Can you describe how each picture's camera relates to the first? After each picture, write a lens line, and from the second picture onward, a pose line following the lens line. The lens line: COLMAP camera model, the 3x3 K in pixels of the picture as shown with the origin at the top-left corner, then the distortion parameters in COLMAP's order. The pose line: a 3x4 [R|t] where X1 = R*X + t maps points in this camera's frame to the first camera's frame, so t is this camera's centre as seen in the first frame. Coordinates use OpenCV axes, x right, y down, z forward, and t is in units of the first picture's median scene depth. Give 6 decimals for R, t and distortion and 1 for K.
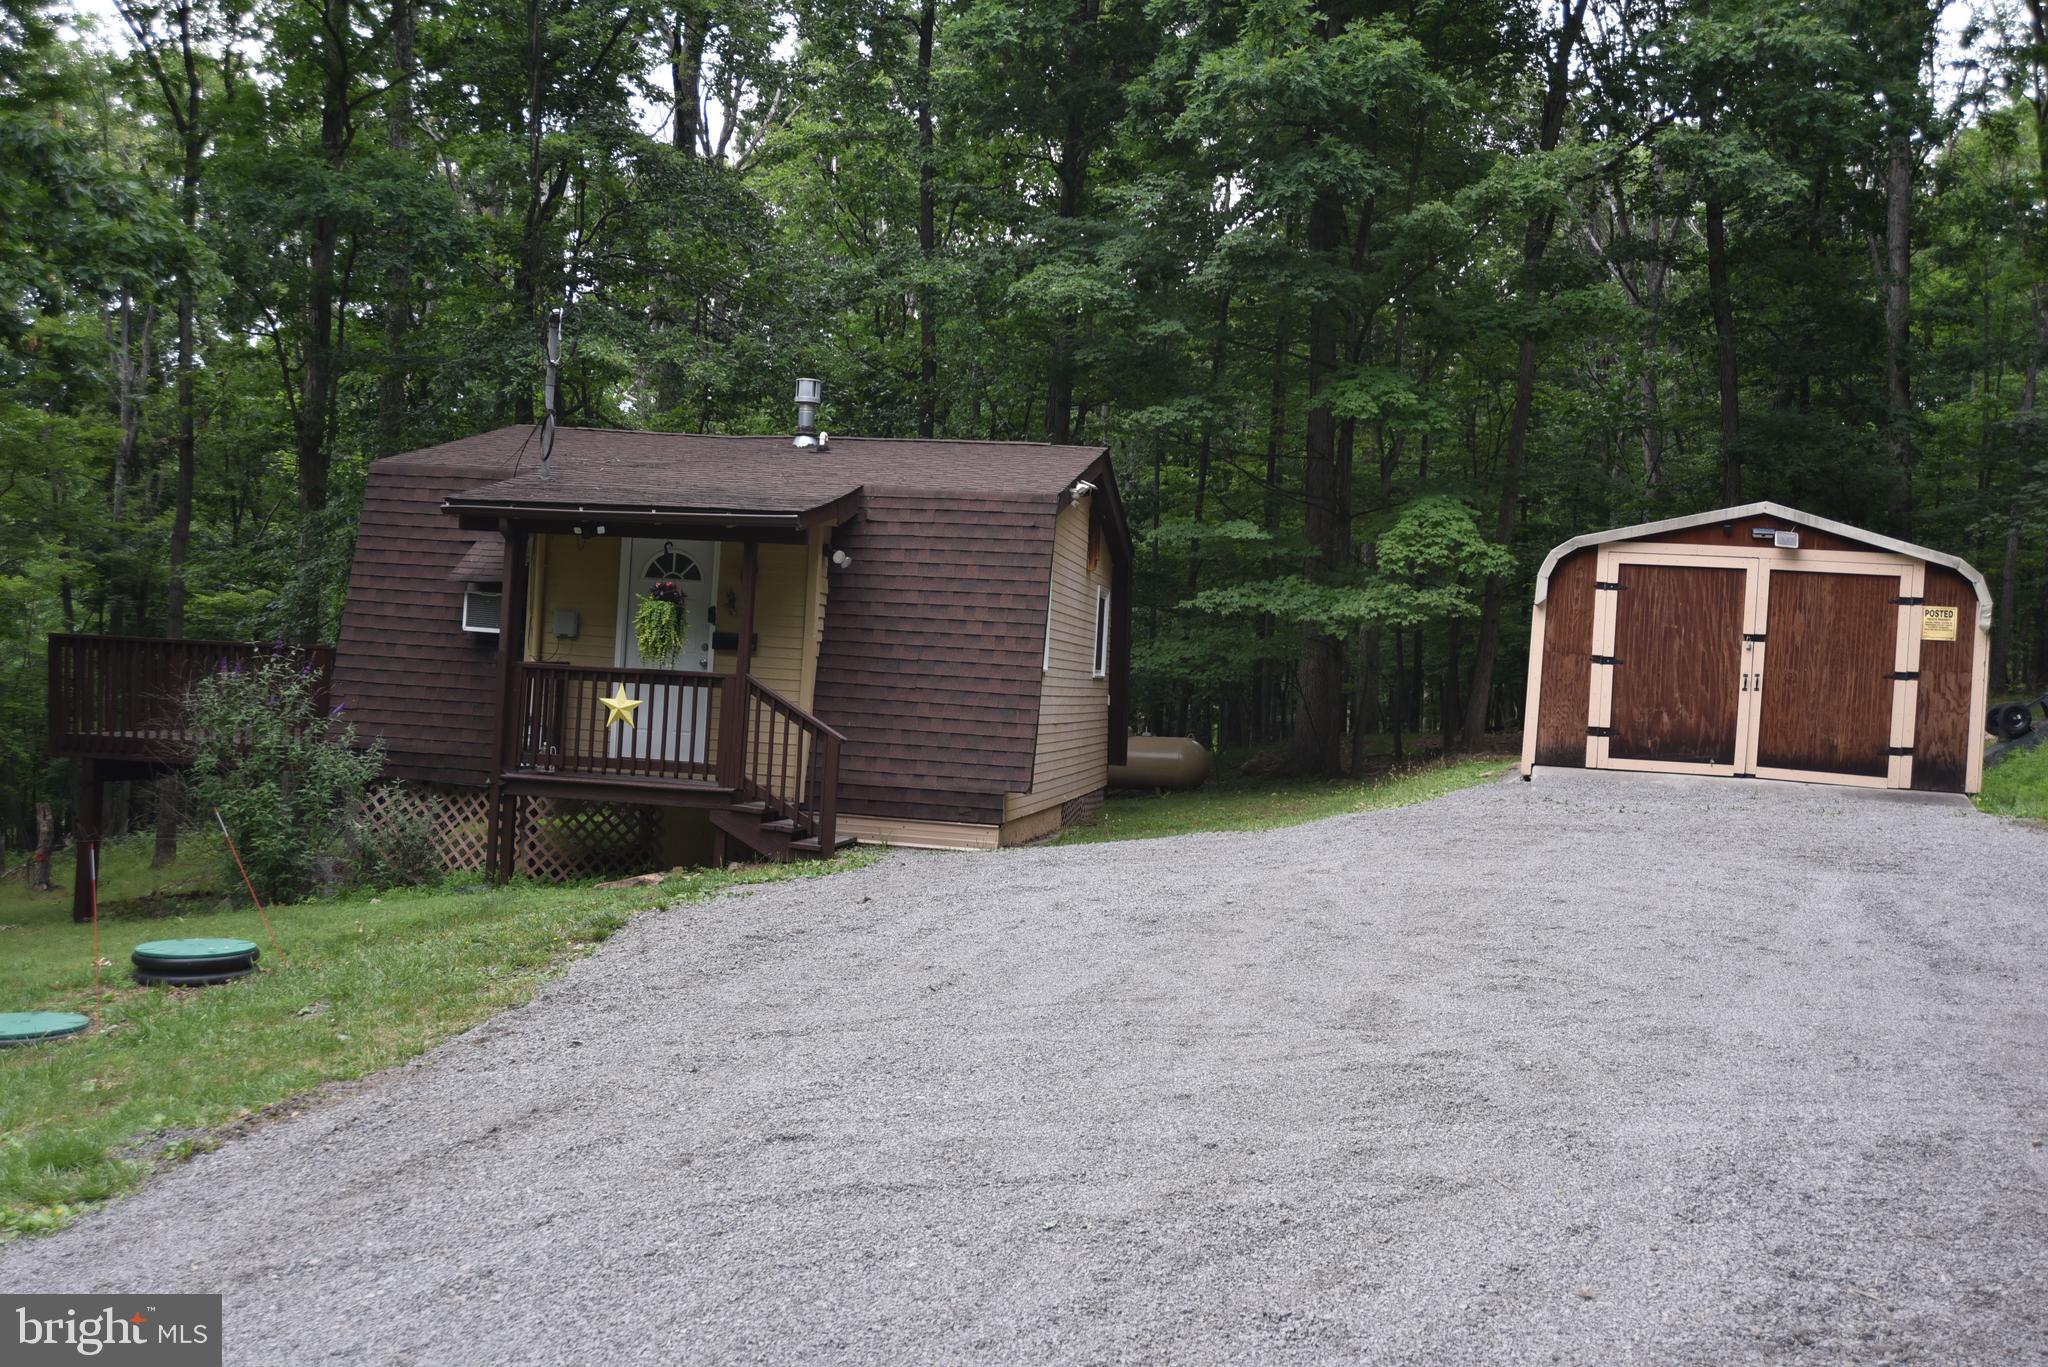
lens RADIAL K [[2016.9, 0, 1033.3], [0, 2016.9, 713.0], [0, 0, 1]] dist [-0.066948, 0.076885]
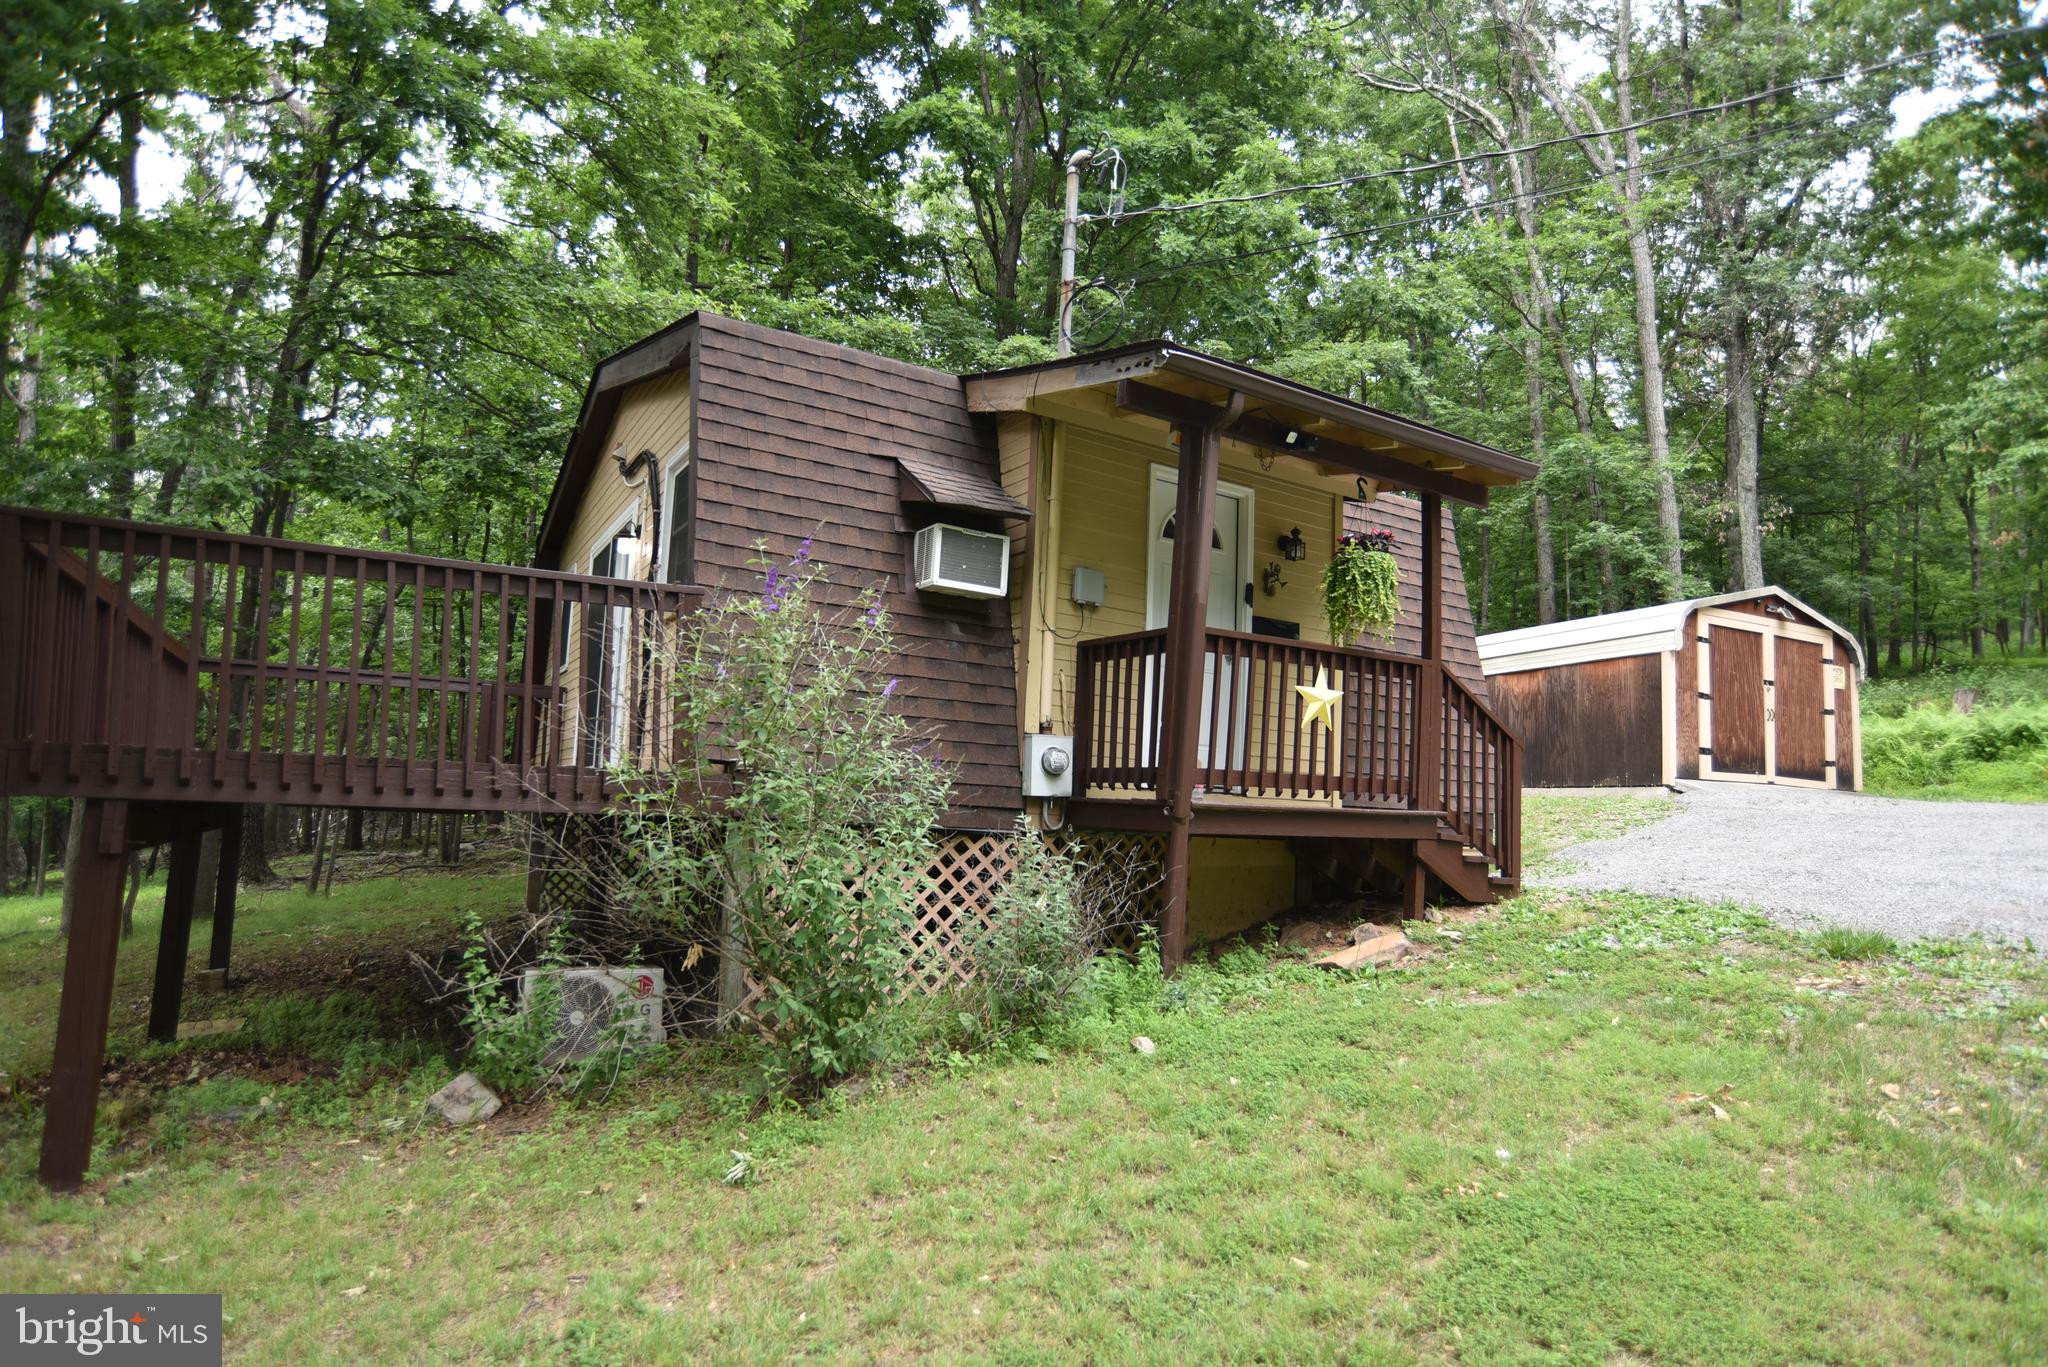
lens RADIAL K [[1187.7, 0, 1030.1], [0, 1187.7, 691.3], [0, 0, 1]] dist [-0.093799, 0.053391]
pose [[0.734901, 0.045010, 0.676679, -0.556296], [0.017889, 0.996161, -0.085688, 0.027452], [-0.677938, 0.075077, 0.731275, 0.762963]]
